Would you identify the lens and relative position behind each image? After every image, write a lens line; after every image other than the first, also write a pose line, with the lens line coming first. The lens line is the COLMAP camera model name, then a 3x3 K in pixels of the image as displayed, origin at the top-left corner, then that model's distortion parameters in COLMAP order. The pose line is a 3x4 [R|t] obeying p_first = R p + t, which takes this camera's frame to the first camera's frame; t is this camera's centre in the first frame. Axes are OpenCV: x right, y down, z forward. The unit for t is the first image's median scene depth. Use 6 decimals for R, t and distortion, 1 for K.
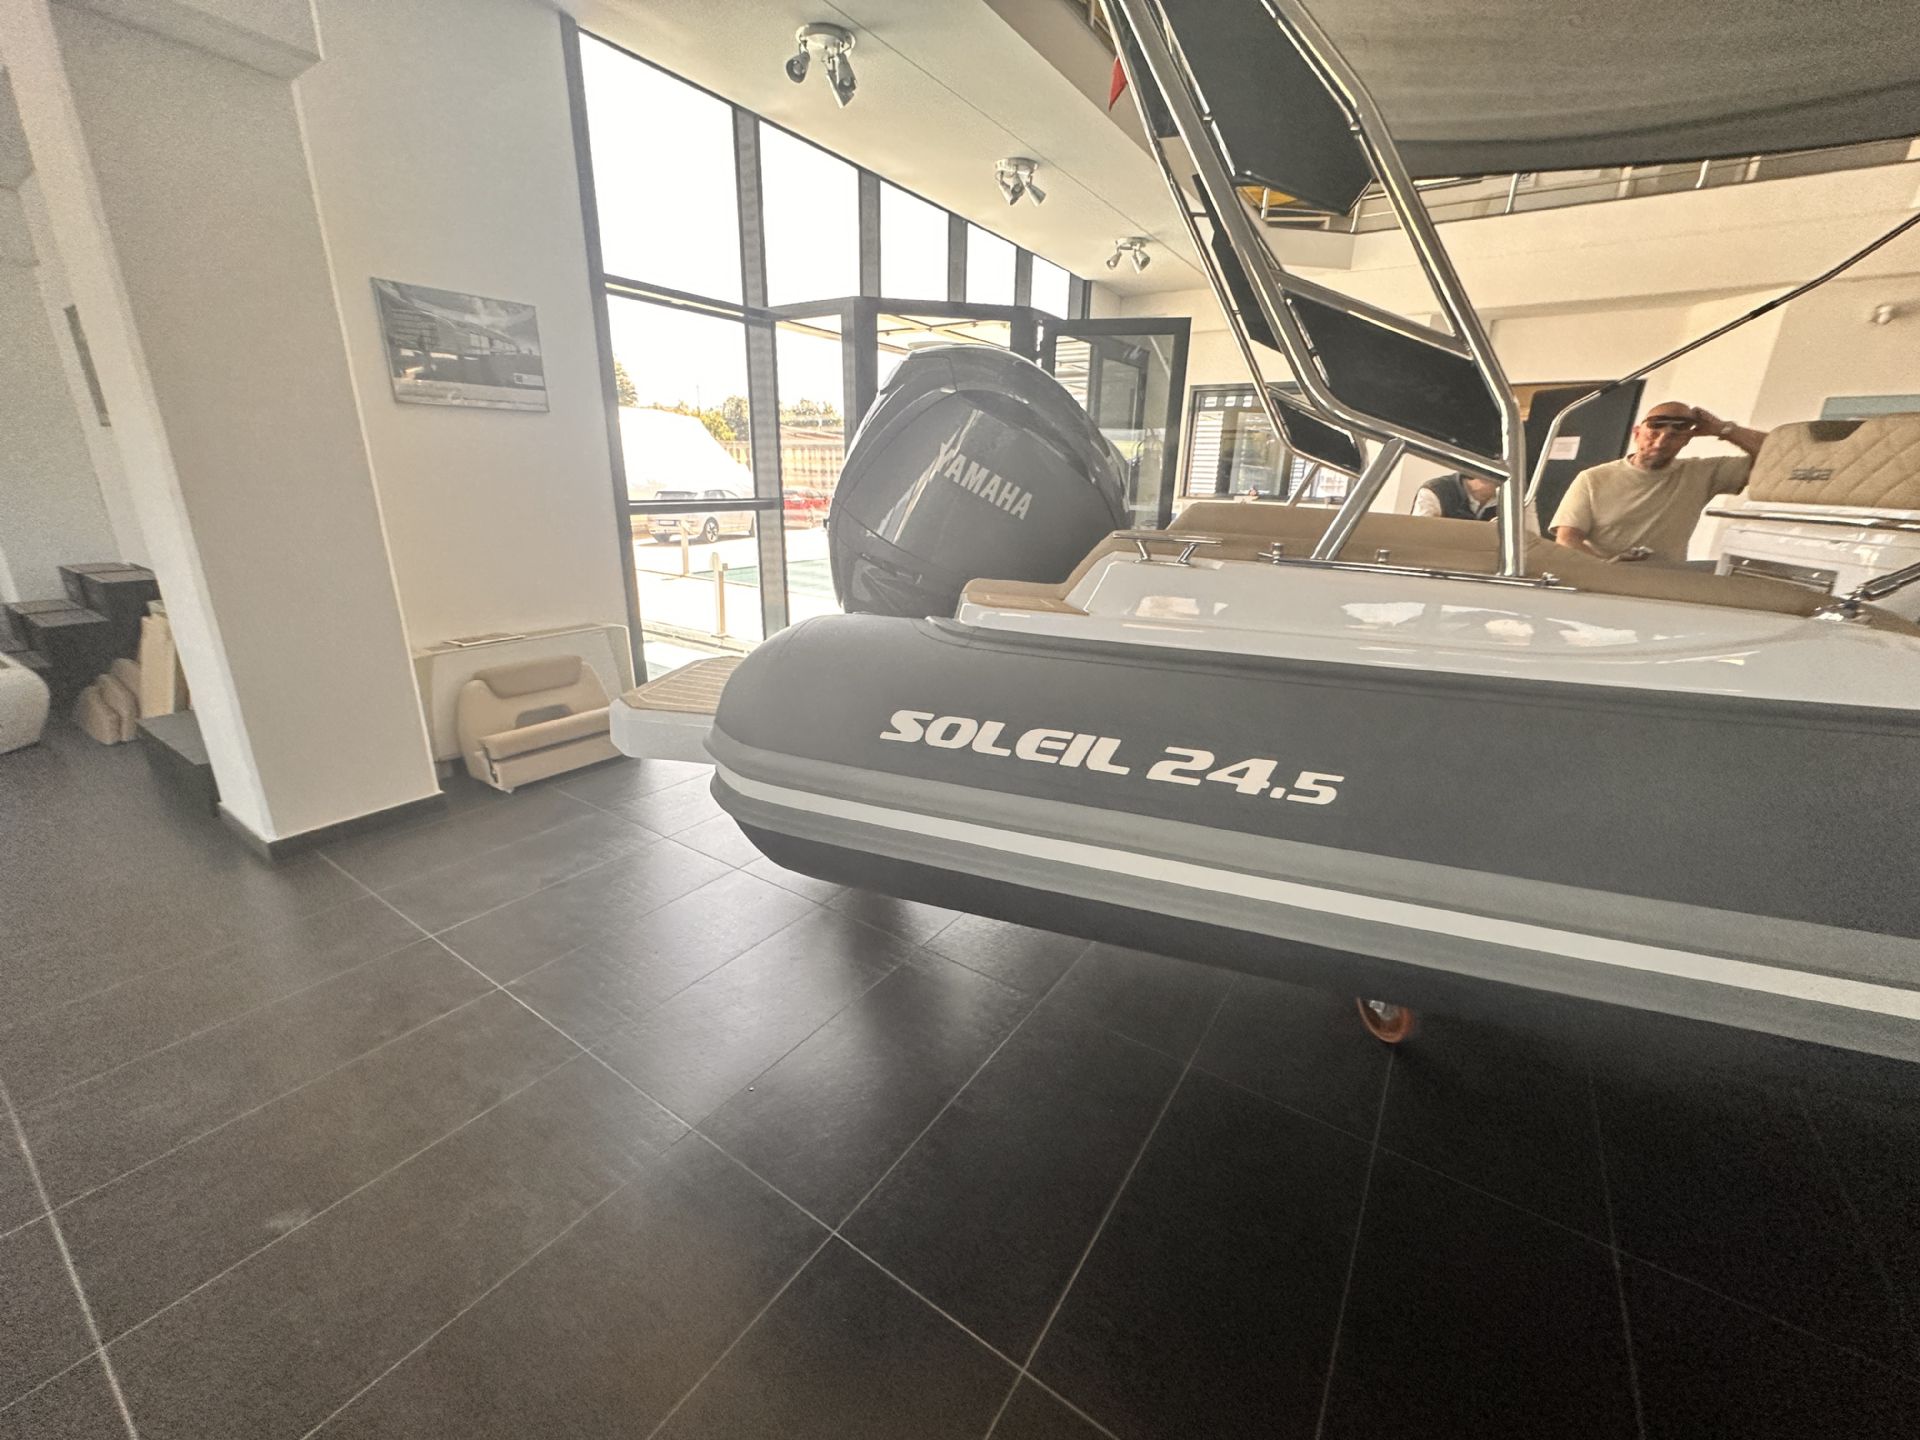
lens RADIAL K [[766.5, 0, 968.6], [0, 766.5, 723.4], [0, 0, 1]] dist [-0.001862, 0.000577]
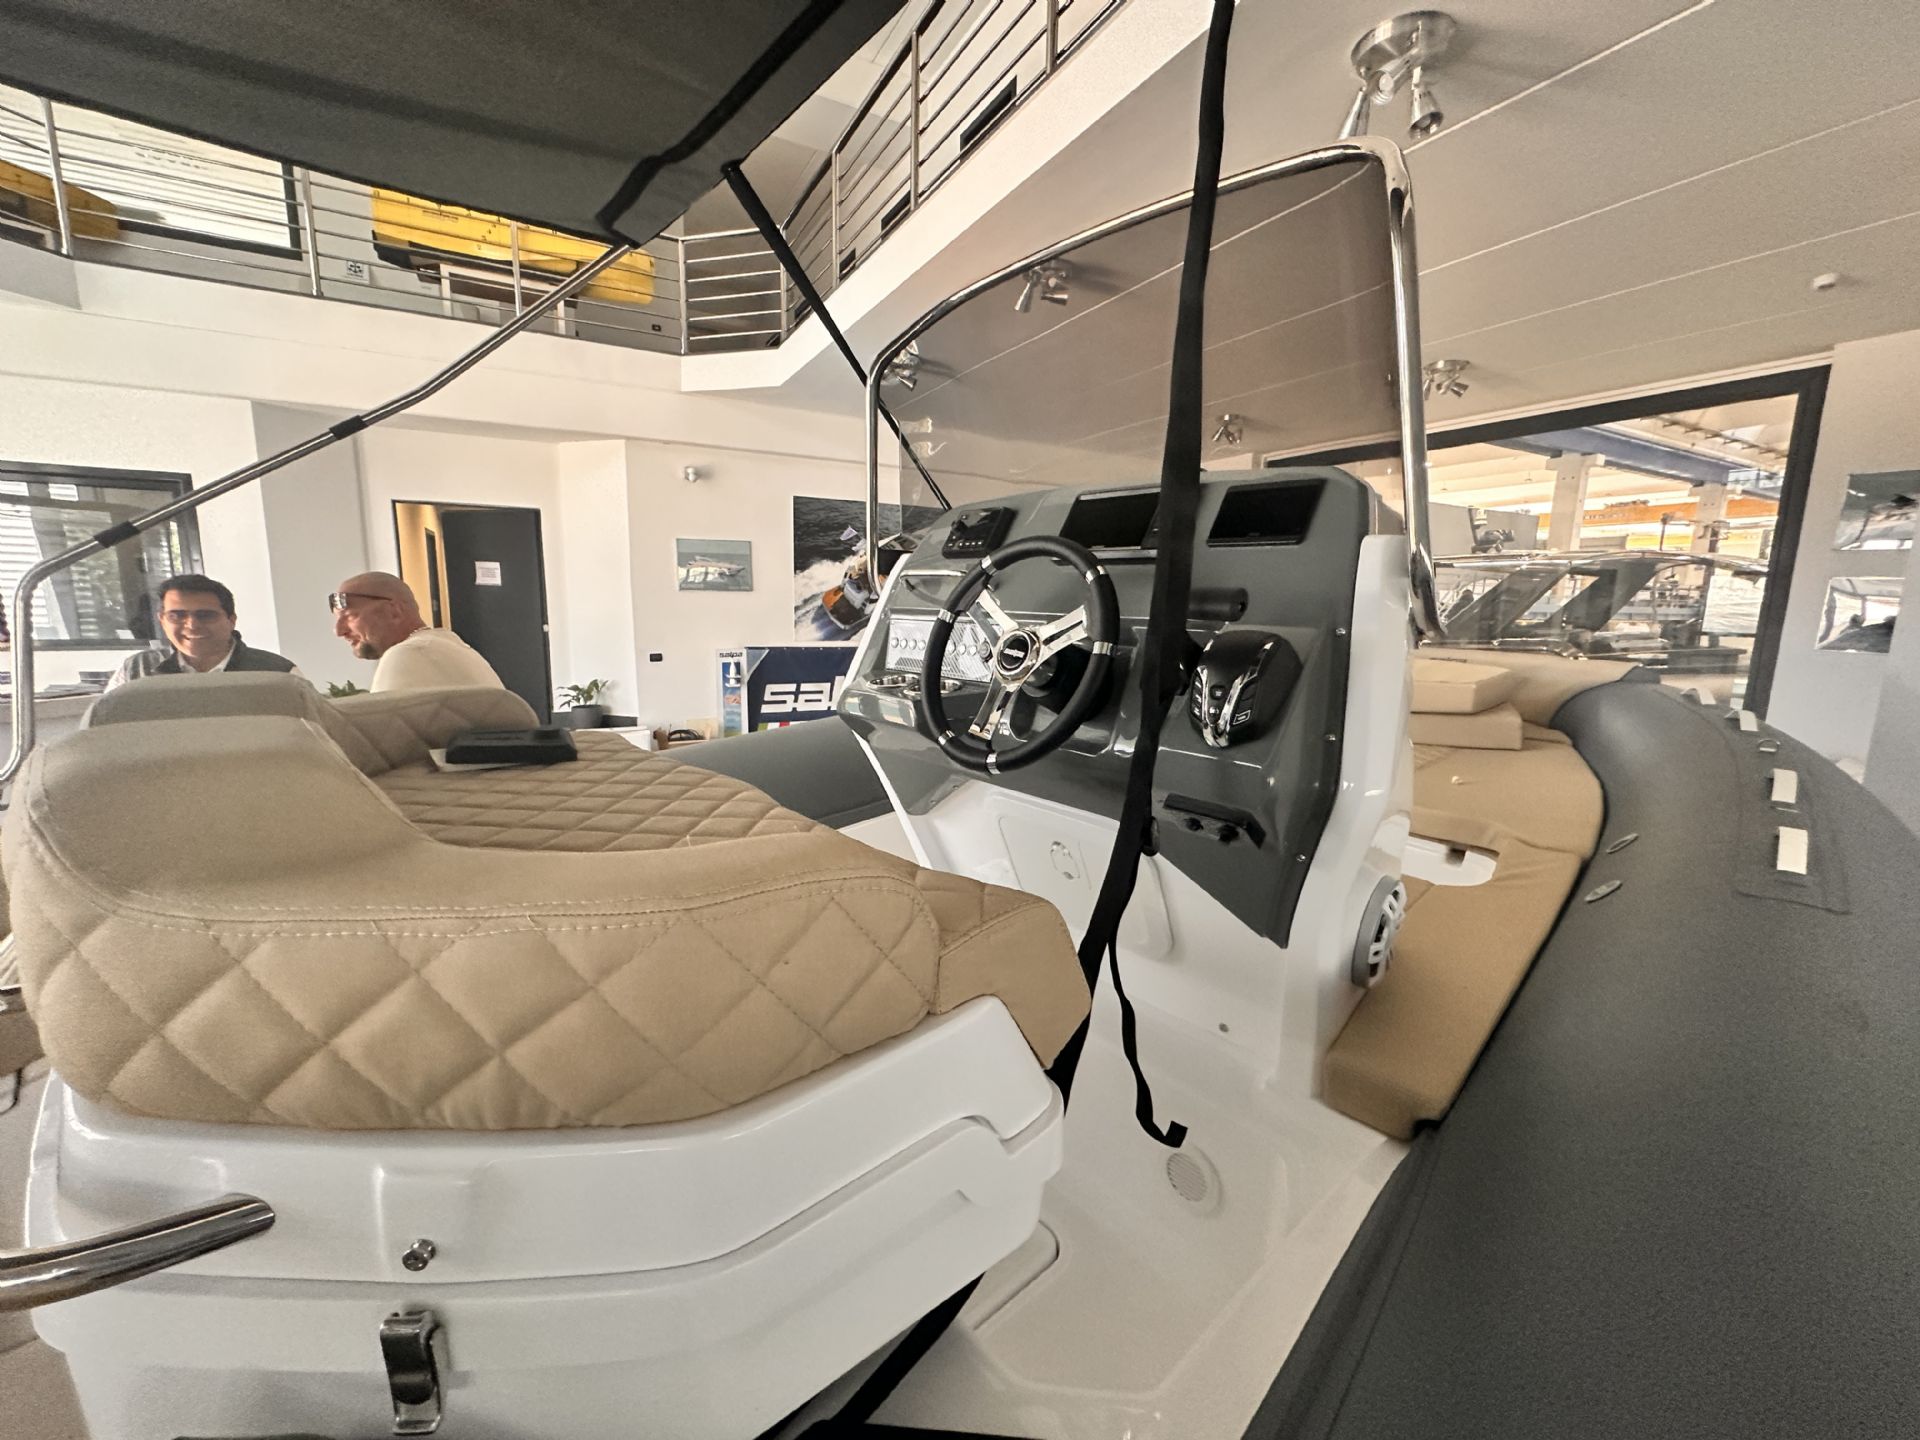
lens RADIAL K [[766.5, 0, 959.3], [0, 766.5, 719.6], [0, 0, 1]] dist [-0.001862, 0.000577]
pose [[0.465241, -0.152116, 0.872016, 1.296483], [0.265631, 0.963714, 0.026392, -0.385866], [-0.844388, 0.219356, 0.488766, 0.656912]]
